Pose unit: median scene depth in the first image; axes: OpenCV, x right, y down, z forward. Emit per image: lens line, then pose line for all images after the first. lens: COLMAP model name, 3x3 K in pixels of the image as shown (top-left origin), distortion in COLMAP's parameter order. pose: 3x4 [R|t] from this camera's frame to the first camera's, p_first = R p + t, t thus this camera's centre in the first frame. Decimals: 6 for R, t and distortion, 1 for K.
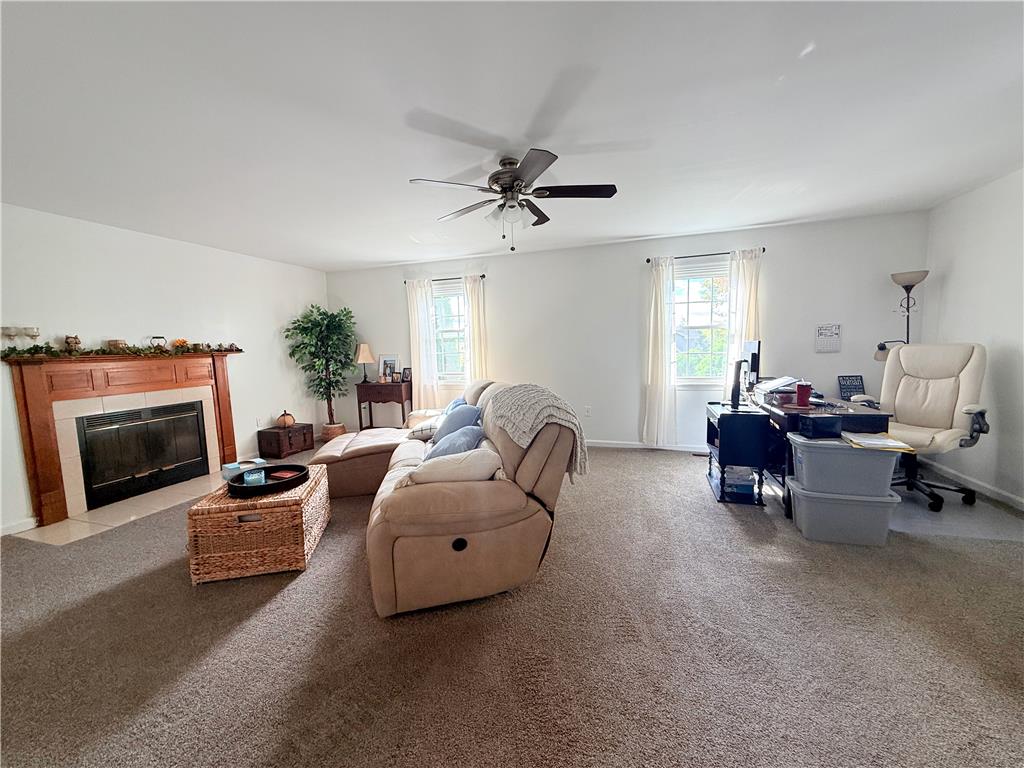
lens RADIAL K [[407.3, 0, 515.1], [0, 407.3, 387.1], [0, 0, 1]] dist [-0.001661, -0.000095]
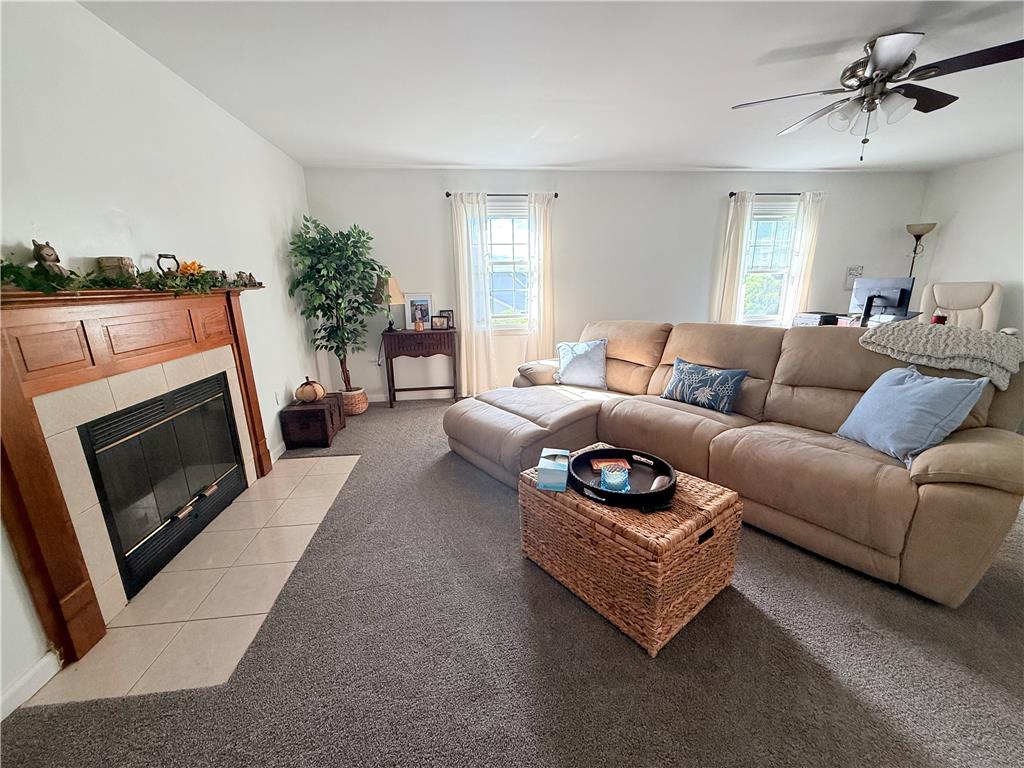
lens RADIAL K [[407.3, 0, 508.8], [0, 407.3, 384.4], [0, 0, 1]] dist [-0.001661, -0.000095]
pose [[0.909843, -0.091401, 0.404762, -0.613846], [0.036816, 0.989374, 0.140658, -0.014489], [-0.413317, -0.113075, 0.903539, 0.288073]]
